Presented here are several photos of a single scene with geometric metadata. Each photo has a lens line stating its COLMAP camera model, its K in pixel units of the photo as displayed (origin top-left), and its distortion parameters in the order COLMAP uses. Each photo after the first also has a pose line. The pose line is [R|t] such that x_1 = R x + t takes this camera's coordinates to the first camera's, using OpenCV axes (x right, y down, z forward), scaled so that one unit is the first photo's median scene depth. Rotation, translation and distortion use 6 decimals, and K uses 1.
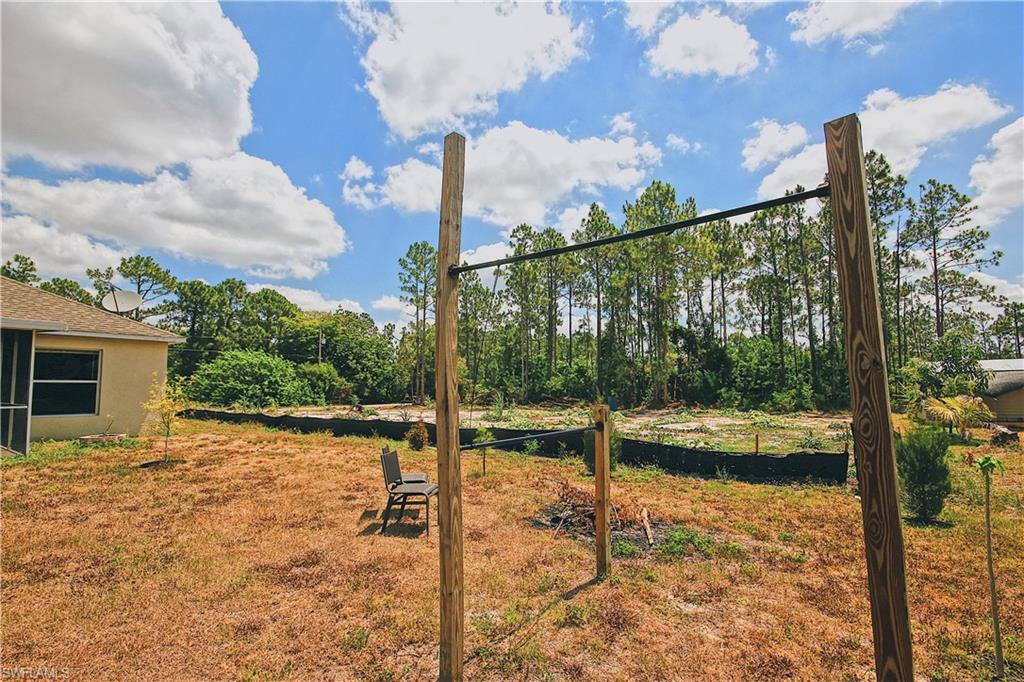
lens RADIAL K [[473.7, 0, 508.0], [0, 473.7, 350.8], [0, 0, 1]] dist [0.001341, -0.000473]
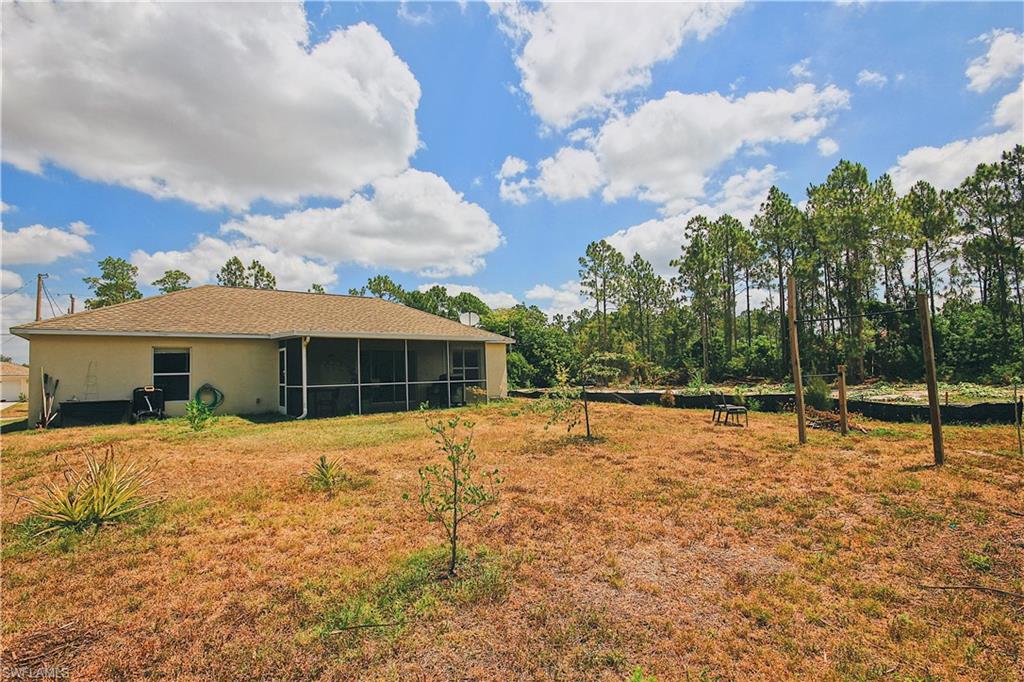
lens RADIAL K [[478.5, 0, 512.4], [0, 478.5, 353.3], [0, 0, 1]] dist [0.034766, -0.016674]
pose [[0.953429, -0.038771, -0.299116, -0.037233], [0.049747, 0.998336, 0.029164, -0.006924], [0.297488, -0.042686, 0.953771, -0.117803]]
